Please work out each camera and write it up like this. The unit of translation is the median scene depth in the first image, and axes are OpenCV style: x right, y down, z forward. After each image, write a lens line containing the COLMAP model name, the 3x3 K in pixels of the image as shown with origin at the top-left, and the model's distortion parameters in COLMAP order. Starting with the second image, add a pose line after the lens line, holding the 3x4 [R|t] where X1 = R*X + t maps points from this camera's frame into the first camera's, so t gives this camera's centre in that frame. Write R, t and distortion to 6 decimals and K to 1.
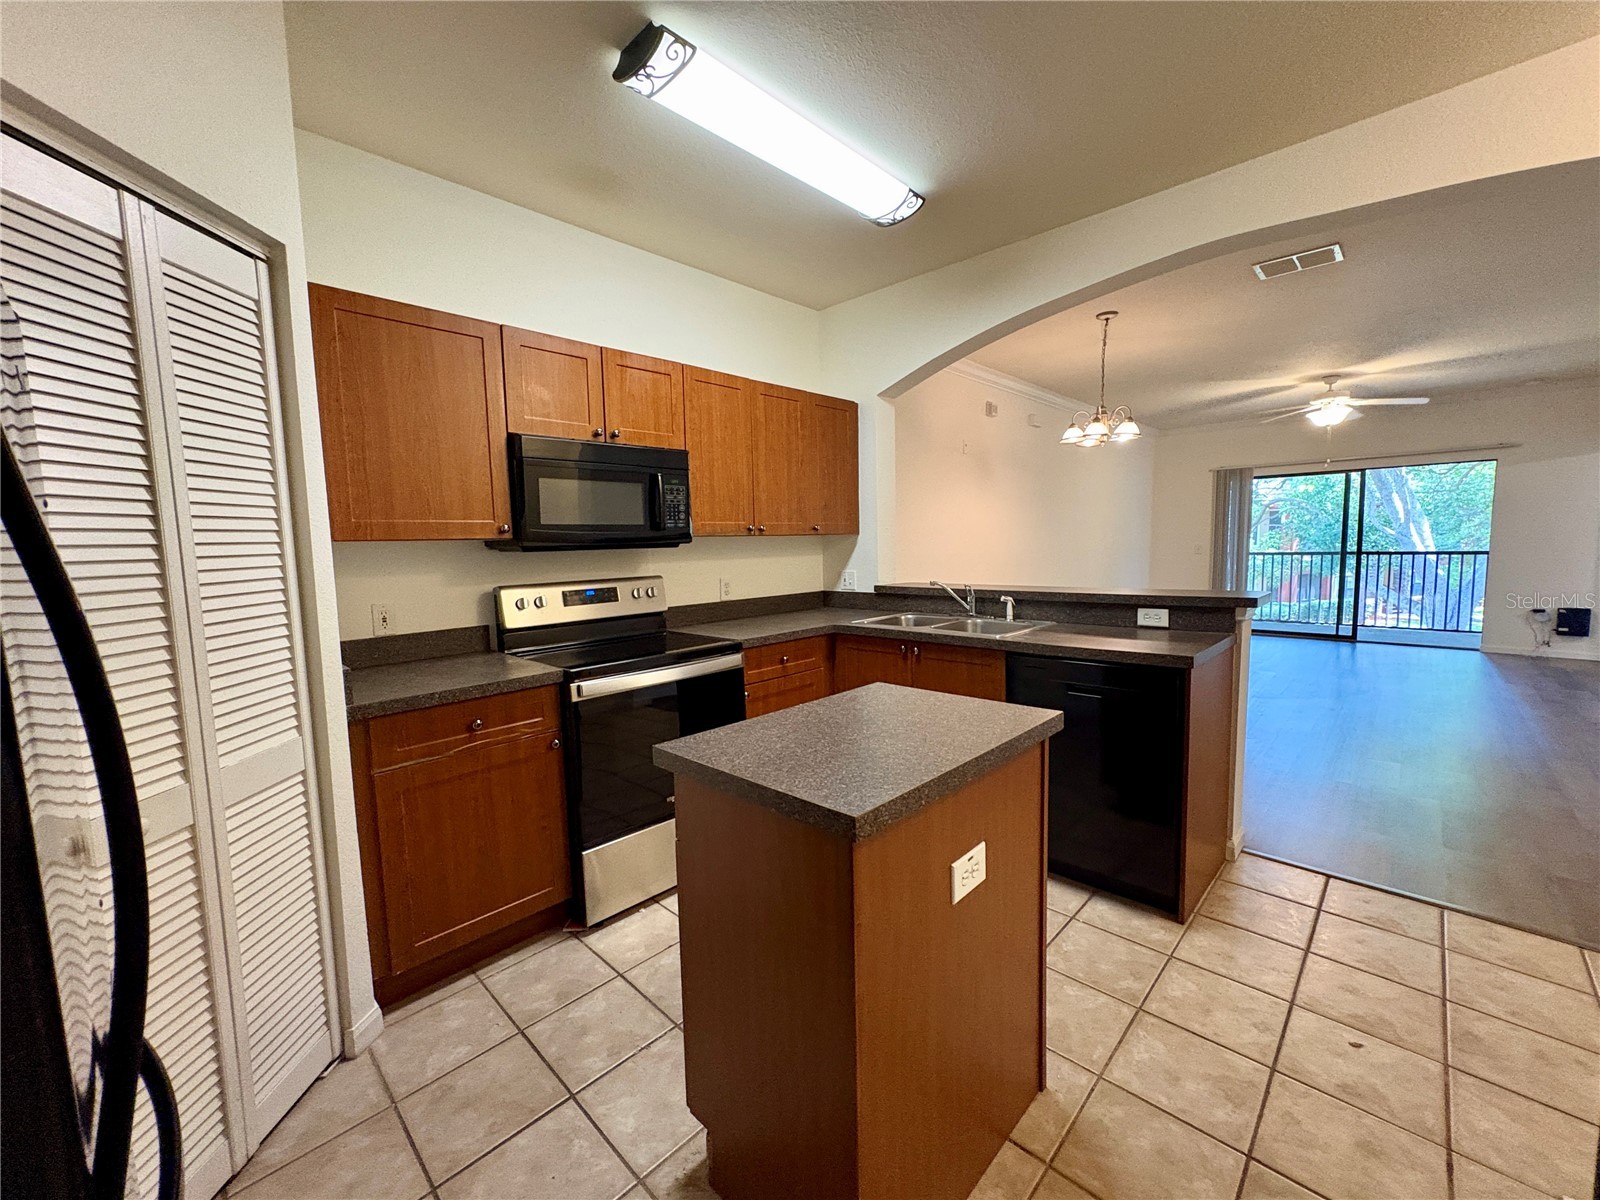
lens RADIAL K [[640.1, 0, 802.6], [0, 640.1, 600.2], [0, 0, 1]] dist [0.001295, 0.000622]
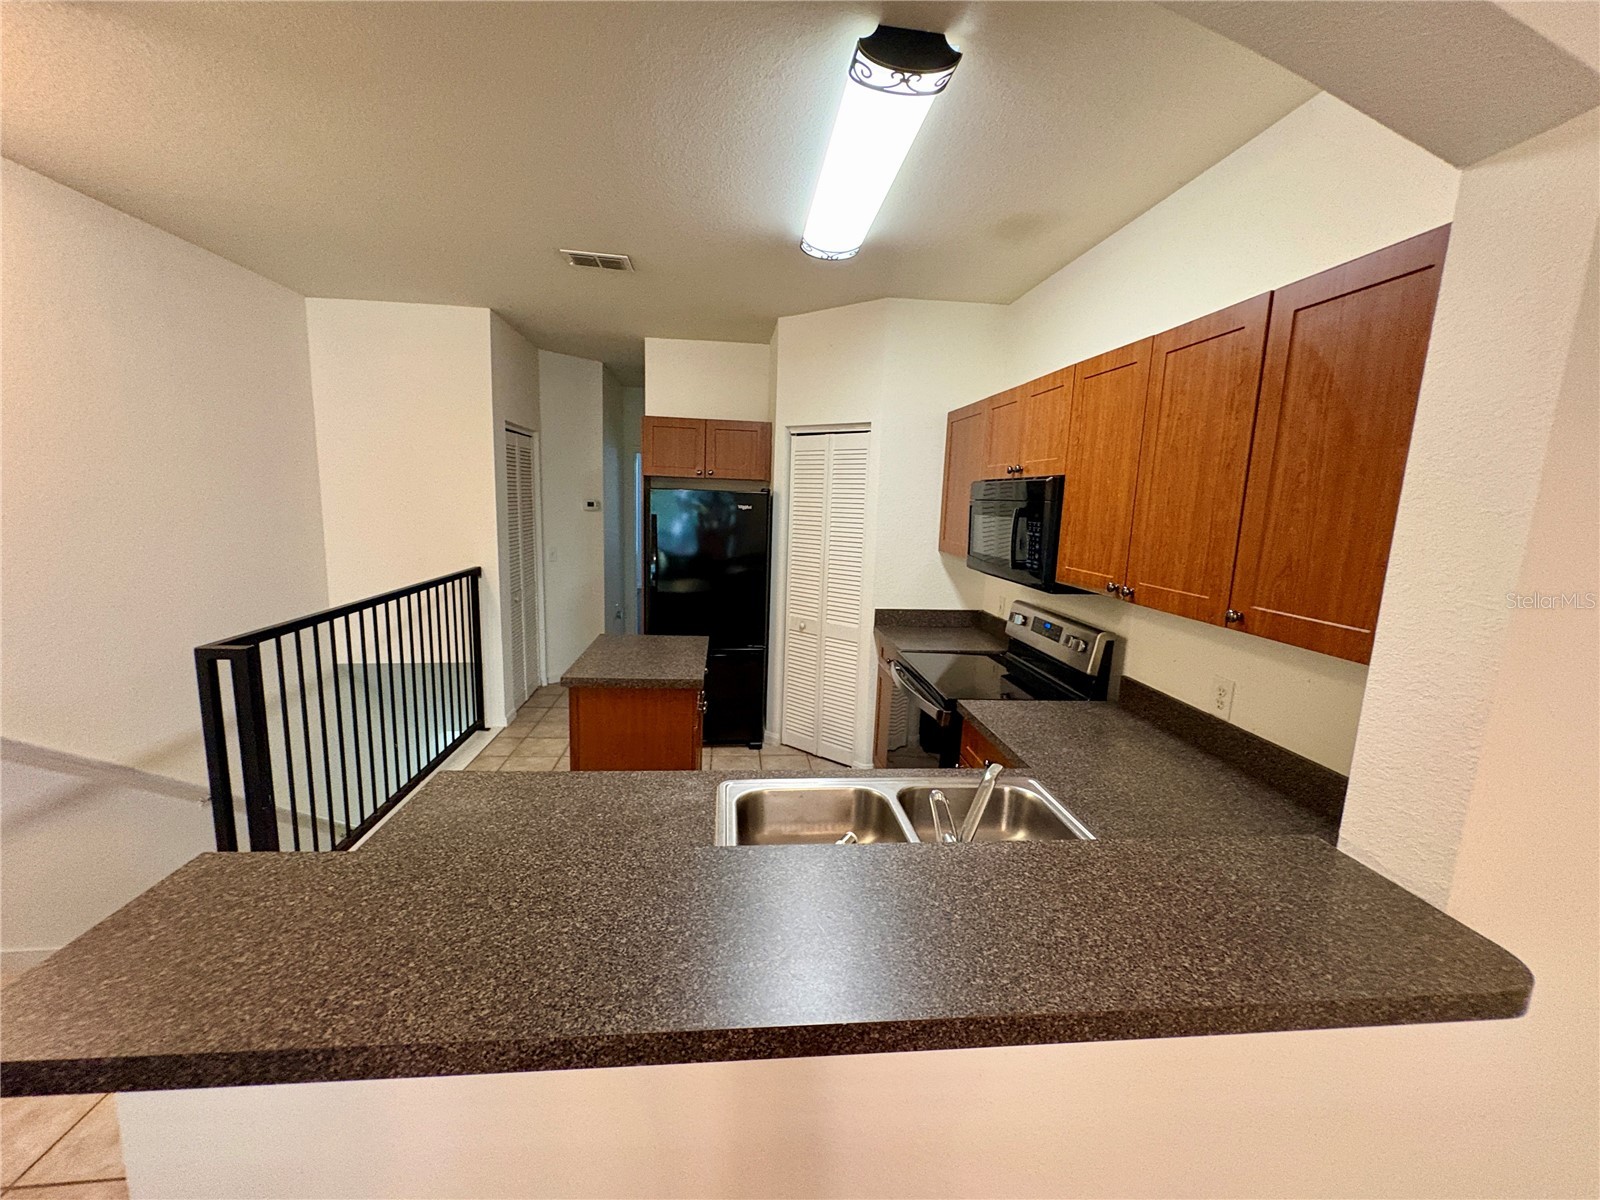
lens RADIAL K [[640.1, 0, 799.7], [0, 640.1, 601.3], [0, 0, 1]] dist [0.001295, 0.000622]
pose [[-0.640460, 0.125178, -0.757721, 0.685219], [-0.091144, 0.967265, 0.236835, -0.255593], [0.762564, 0.220745, -0.608085, 1.341843]]
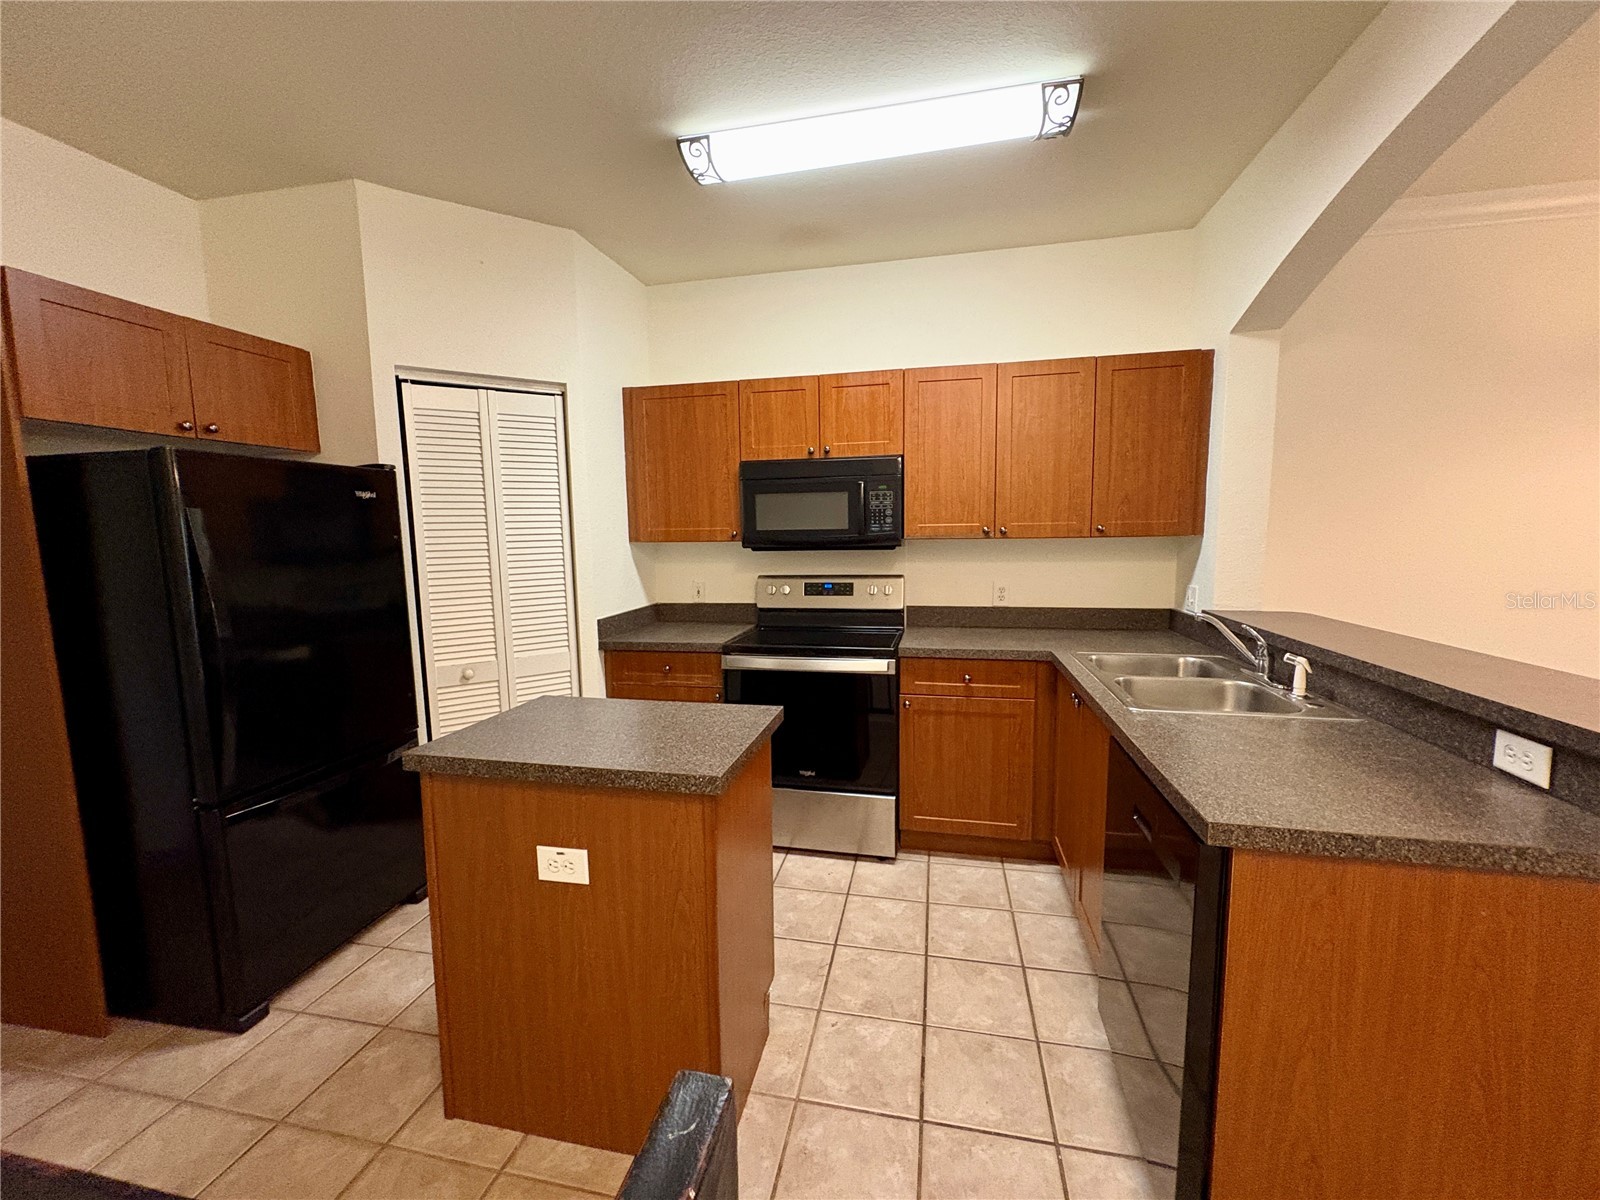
lens RADIAL K [[640.1, 0, 803.2], [0, 640.1, 600.0], [0, 0, 1]] dist [0.001295, 0.000622]
pose [[0.528483, 0.109552, -0.841846, 0.651245], [-0.076486, 0.993750, 0.081305, -0.079698], [0.845491, 0.021421, 0.533559, 0.346994]]
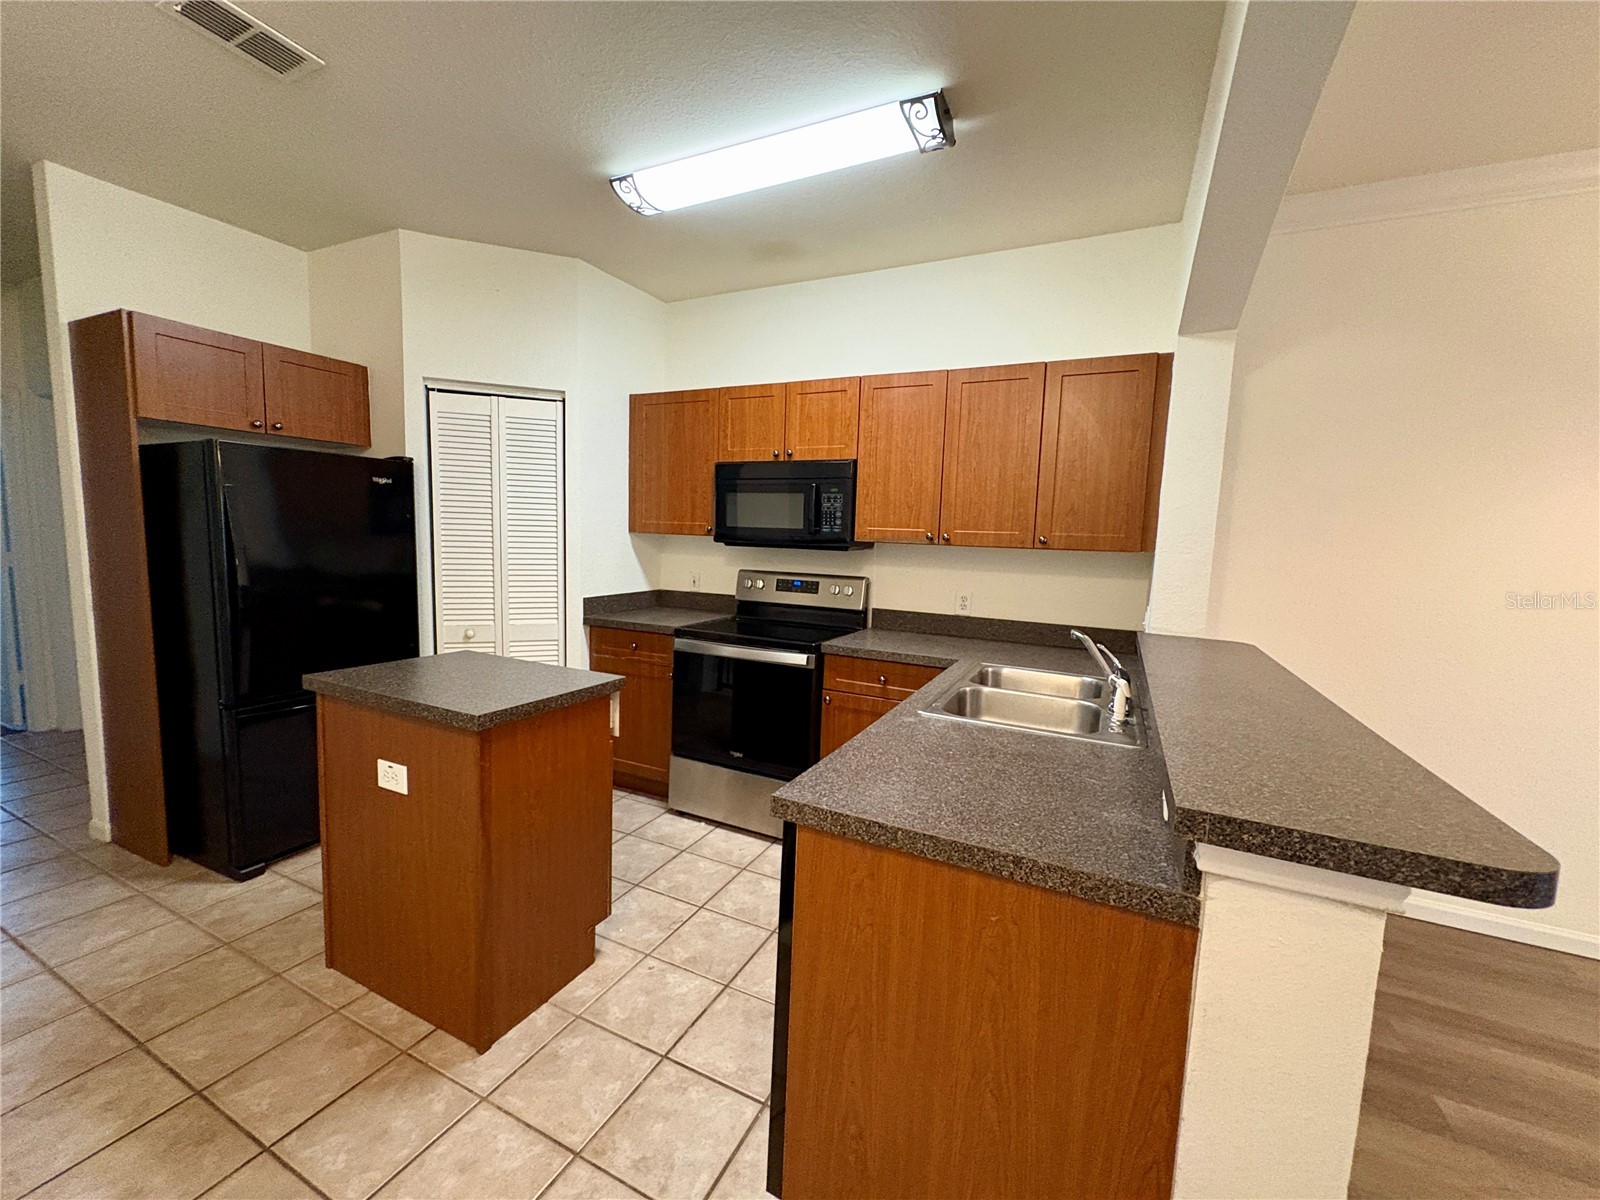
lens RADIAL K [[640.1, 0, 802.4], [0, 640.1, 600.2], [0, 0, 1]] dist [0.001295, 0.000622]
pose [[0.307700, 0.134454, -0.941936, 0.854831], [-0.129988, 0.986624, 0.098370, -0.103920], [0.942562, 0.092172, 0.321061, 0.637249]]
